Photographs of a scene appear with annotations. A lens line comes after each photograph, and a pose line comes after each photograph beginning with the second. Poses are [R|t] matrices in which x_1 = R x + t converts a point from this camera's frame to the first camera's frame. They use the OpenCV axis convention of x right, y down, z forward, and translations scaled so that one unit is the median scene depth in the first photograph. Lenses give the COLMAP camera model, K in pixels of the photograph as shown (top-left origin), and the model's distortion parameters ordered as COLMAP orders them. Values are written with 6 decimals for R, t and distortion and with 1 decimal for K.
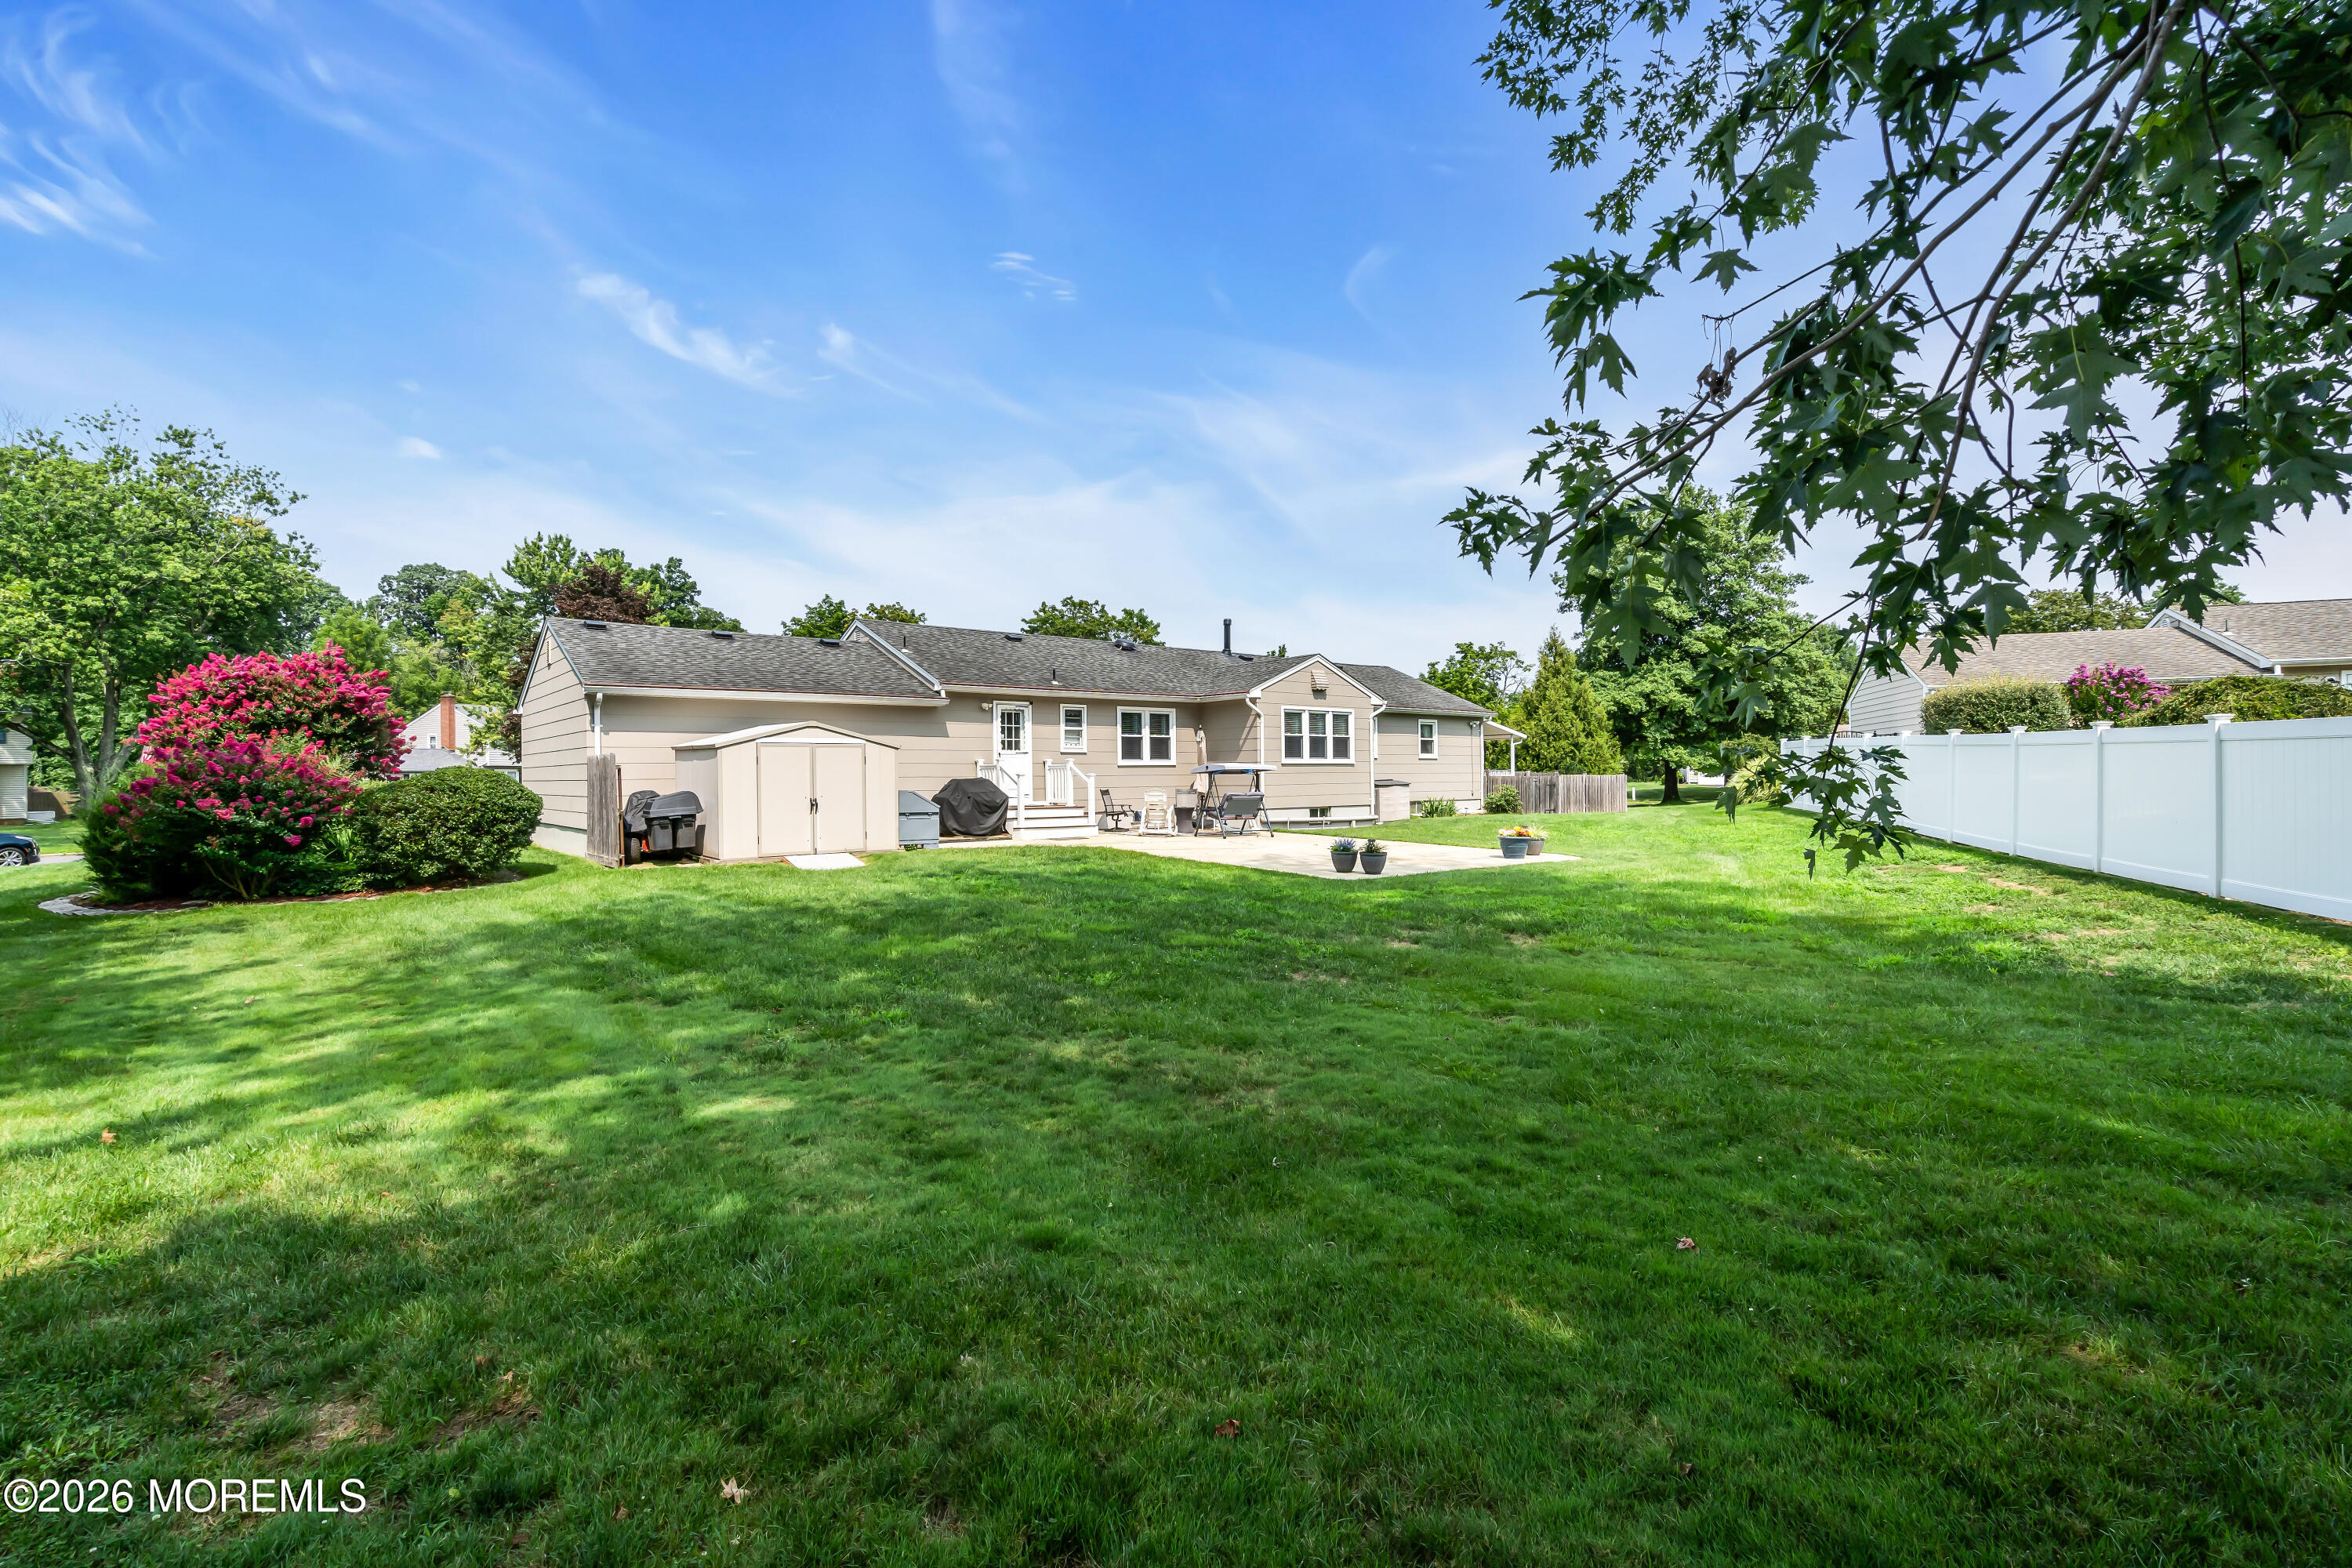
lens RADIAL K [[1065.9, 0, 1171.2], [0, 1065.9, 770.6], [0, 0, 1]] dist [-0.000532, 0.000772]
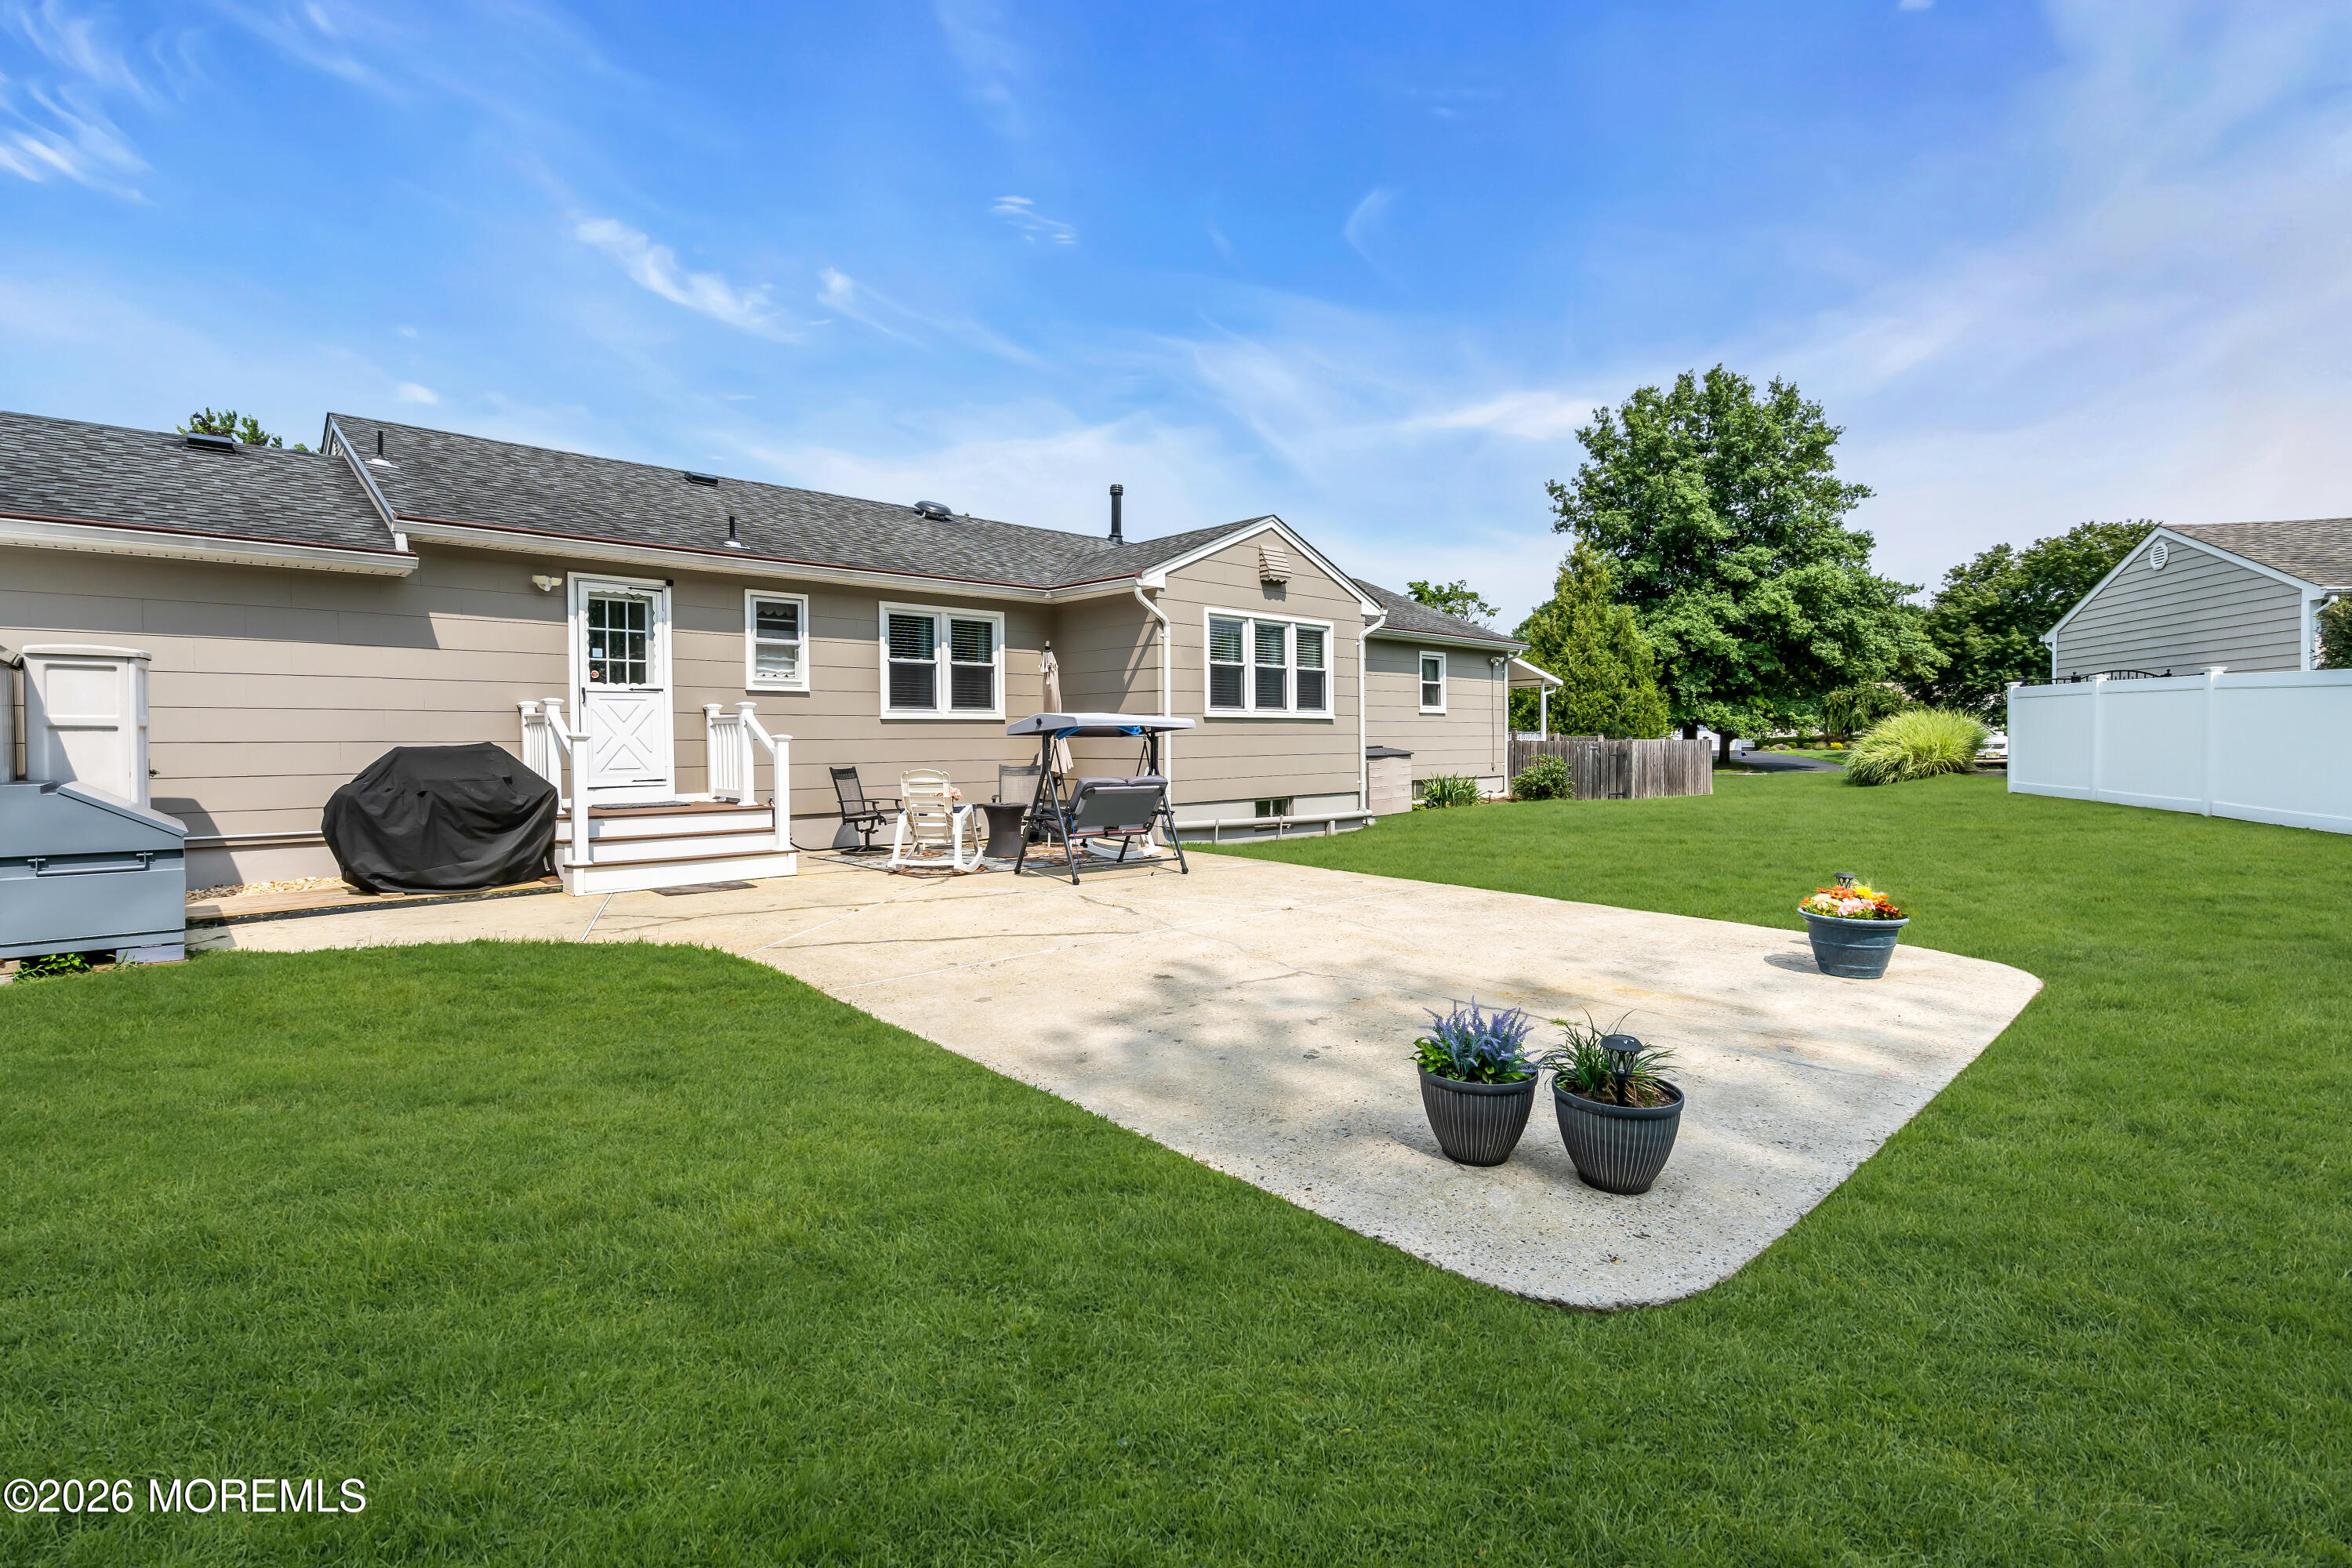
lens RADIAL K [[1065.9, 0, 1171.2], [0, 1065.9, 770.6], [0, 0, 1]] dist [-0.000532, 0.000772]
pose [[0.997212, 0.000836, 0.074617, 0.047005], [-0.003476, 0.999372, 0.035258, 0.001133], [-0.074540, -0.035419, 0.996589, 0.465886]]
